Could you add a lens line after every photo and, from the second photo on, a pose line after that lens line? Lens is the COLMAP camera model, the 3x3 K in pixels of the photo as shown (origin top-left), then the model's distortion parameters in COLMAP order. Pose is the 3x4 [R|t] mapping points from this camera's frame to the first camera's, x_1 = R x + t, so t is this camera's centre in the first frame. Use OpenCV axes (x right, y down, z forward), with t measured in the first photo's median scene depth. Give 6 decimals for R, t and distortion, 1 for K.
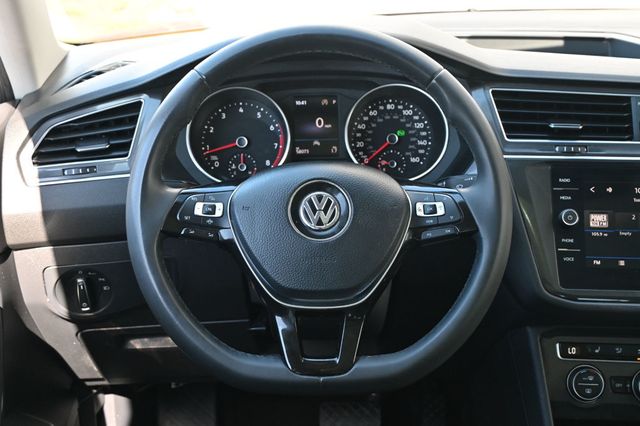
lens RADIAL K [[932.4, 0, 319.8], [0, 932.4, 214.1], [0, 0, 1]] dist [-0.000700, 0.000000]
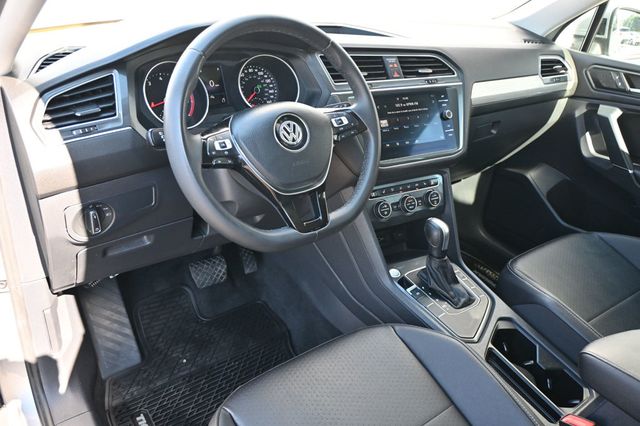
lens RADIAL K [[512.8, 0, 320.1], [0, 512.8, 210.3], [0, 0, 1]] dist [0.003416, 0.000418]
pose [[0.811259, -0.205670, 0.547319, -0.403570], [0.133280, 0.976495, 0.169391, -0.013852], [-0.569293, -0.064473, 0.819603, 0.203824]]
